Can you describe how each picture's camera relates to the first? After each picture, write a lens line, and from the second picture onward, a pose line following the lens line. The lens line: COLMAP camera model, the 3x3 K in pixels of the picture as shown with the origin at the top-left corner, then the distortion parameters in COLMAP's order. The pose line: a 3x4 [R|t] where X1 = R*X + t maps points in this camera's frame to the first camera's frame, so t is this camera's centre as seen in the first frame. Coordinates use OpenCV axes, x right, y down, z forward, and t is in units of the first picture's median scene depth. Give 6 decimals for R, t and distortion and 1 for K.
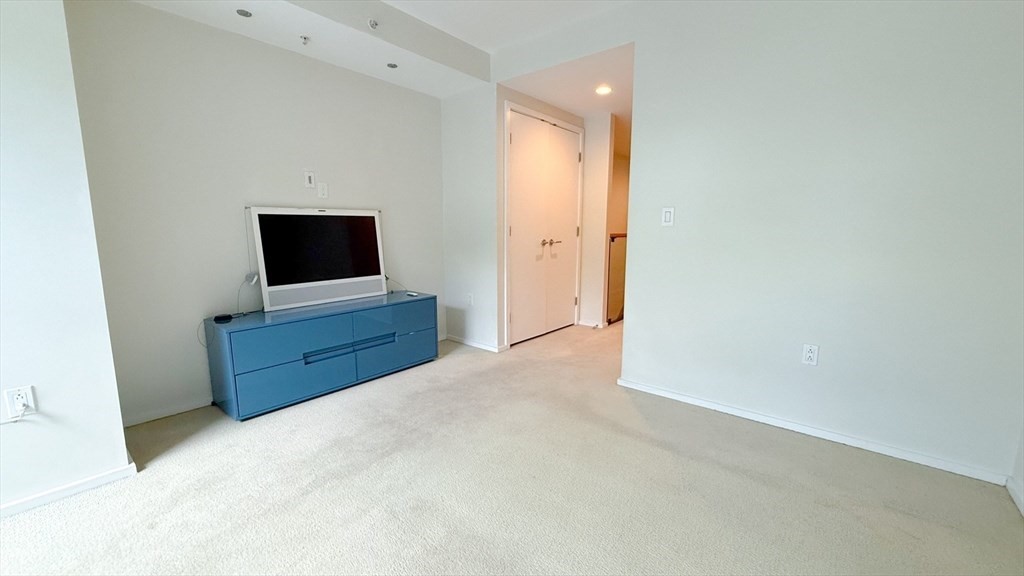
lens RADIAL K [[408.8, 0, 511.7], [0, 408.8, 288.4], [0, 0, 1]] dist [0.001736, -0.000353]
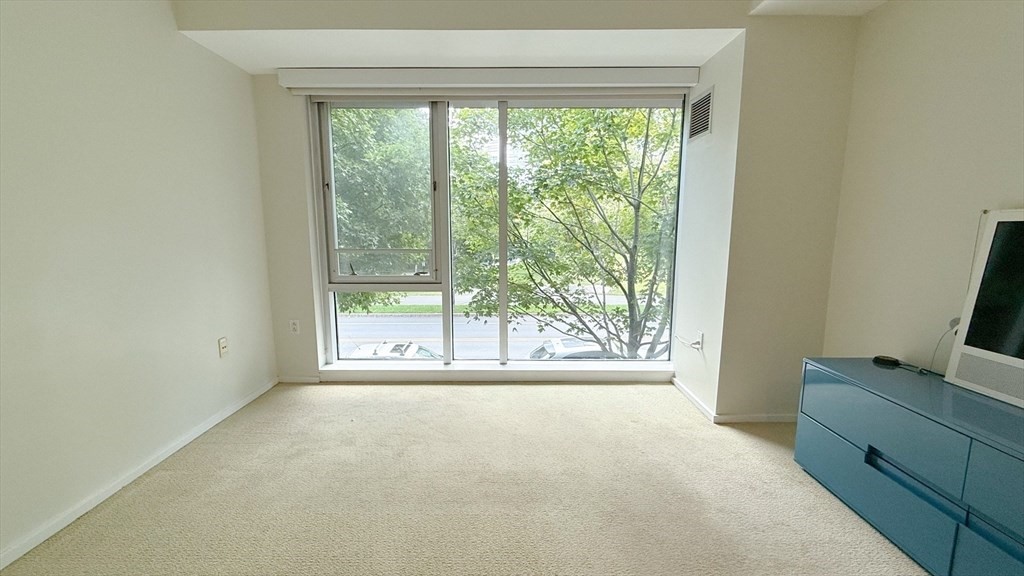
lens RADIAL K [[408.8, 0, 511.7], [0, 408.8, 288.4], [0, 0, 1]] dist [0.001736, -0.000353]
pose [[-0.773968, 0.088473, -0.627013, 0.279462], [-0.094679, 0.962892, 0.252736, -0.173861], [0.626106, 0.254975, -0.736871, 1.023533]]
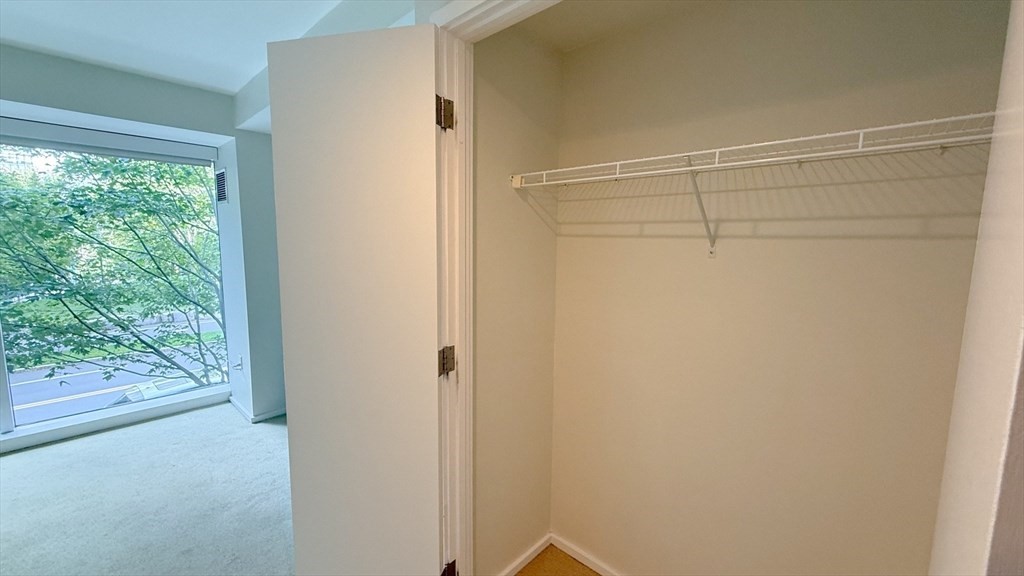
lens RADIAL K [[408.8, 0, 511.7], [0, 408.8, 288.4], [0, 0, 1]] dist [0.001736, -0.000353]
pose [[-0.068699, 0.111946, -0.991337, 0.487252], [-0.157512, 0.980004, 0.121582, -0.357791], [0.985125, 0.164500, -0.049693, 1.467885]]
